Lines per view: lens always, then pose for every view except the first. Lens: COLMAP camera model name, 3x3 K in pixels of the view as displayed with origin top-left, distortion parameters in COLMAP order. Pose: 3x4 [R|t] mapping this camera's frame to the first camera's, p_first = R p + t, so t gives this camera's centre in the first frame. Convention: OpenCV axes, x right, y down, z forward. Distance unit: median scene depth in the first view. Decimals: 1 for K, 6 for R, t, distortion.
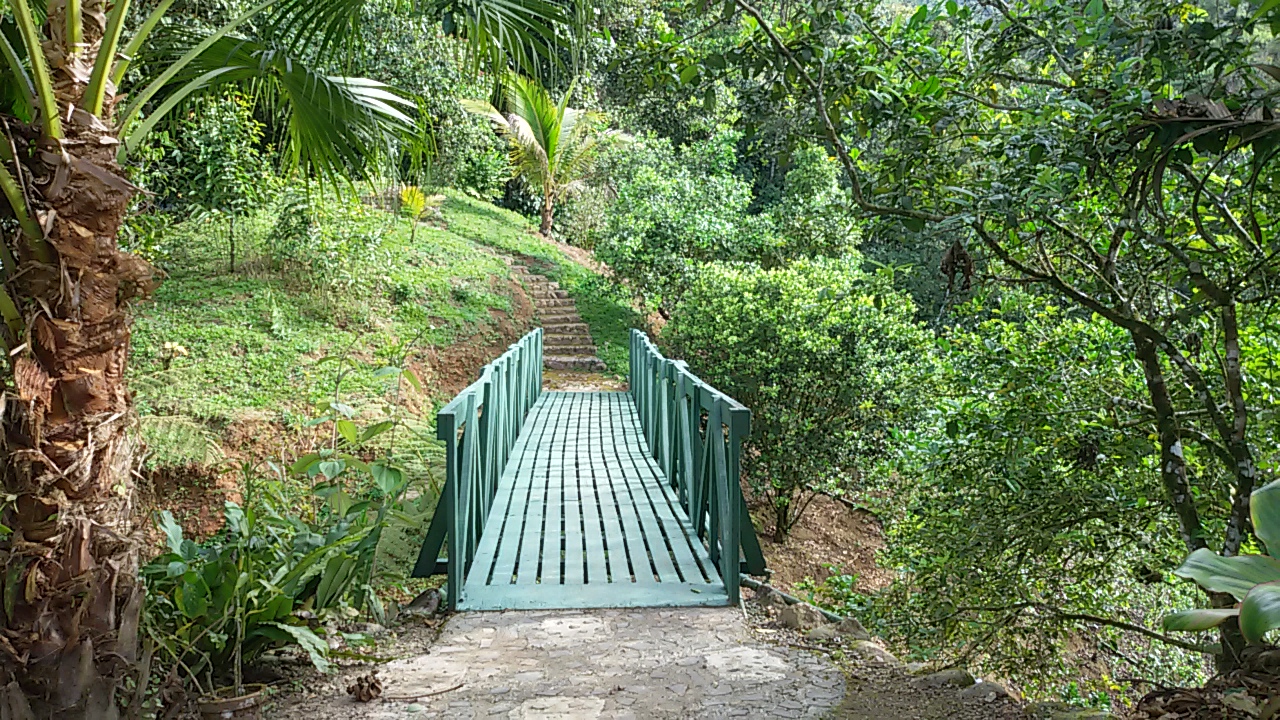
lens RADIAL K [[1194.7, 0, 640.0], [0, 1194.7, 360.0], [0, 0, 1]] dist [0.182070, -0.427432]
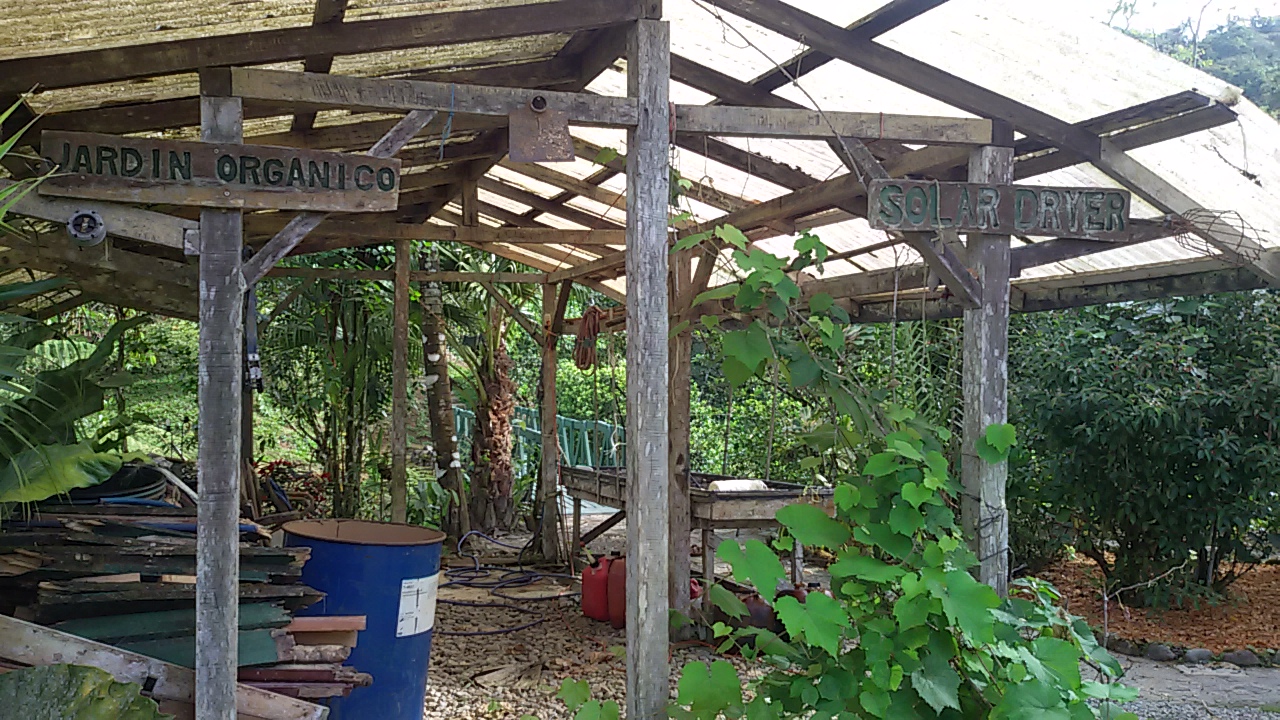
lens RADIAL K [[1194.7, 0, 640.0], [0, 1194.7, 360.0], [0, 0, 1]] dist [0.182070, -0.427432]
pose [[0.980032, 0.001029, 0.198839, -0.161566], [0.012438, 0.997711, -0.066469, 0.017886], [-0.198452, 0.067615, 0.977775, -0.518432]]
